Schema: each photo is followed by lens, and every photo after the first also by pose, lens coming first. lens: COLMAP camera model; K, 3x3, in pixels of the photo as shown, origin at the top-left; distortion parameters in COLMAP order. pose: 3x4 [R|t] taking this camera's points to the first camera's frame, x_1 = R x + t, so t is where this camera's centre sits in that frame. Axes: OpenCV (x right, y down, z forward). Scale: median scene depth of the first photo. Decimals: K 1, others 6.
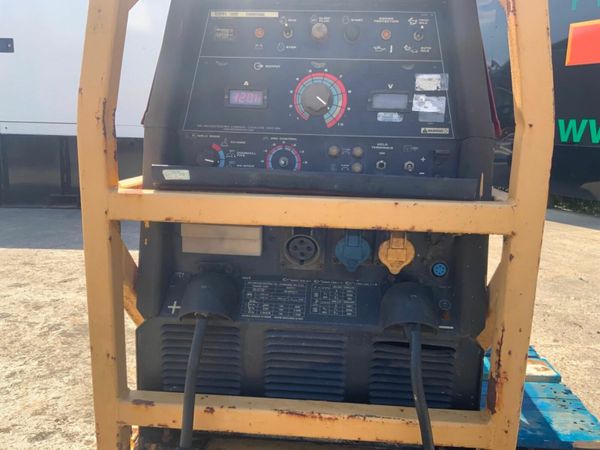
lens RADIAL K [[501.6, 0, 301.2], [0, 501.6, 226.5], [0, 0, 1]] dist [0.107566, -0.229618]
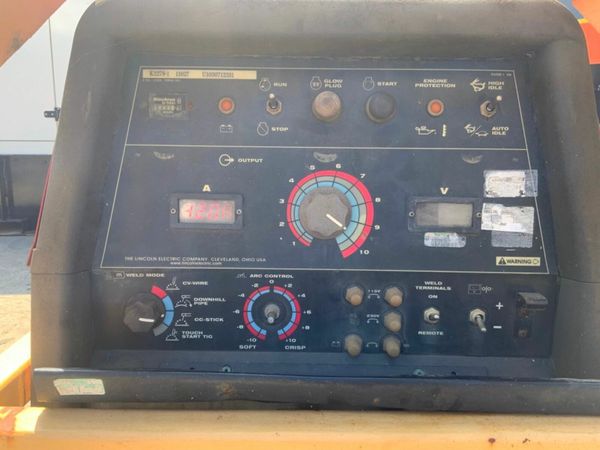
lens RADIAL K [[501.6, 0, 301.2], [0, 501.6, 226.5], [0, 0, 1]] dist [0.107566, -0.229618]
pose [[0.997120, -0.031170, 0.069136, -0.039713], [0.030863, 0.999508, 0.005499, -0.240756], [-0.069274, -0.003349, 0.997592, 0.398954]]
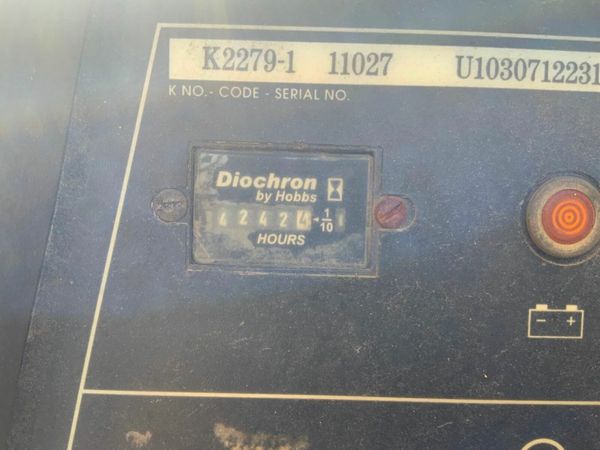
lens RADIAL K [[501.6, 0, 301.2], [0, 501.6, 226.5], [0, 0, 1]] dist [0.107566, -0.229618]
pose [[0.995247, -0.016464, 0.095981, -0.160897], [0.016280, 0.999864, 0.002696, -0.383716], [-0.096012, -0.001121, 0.995380, 0.888278]]
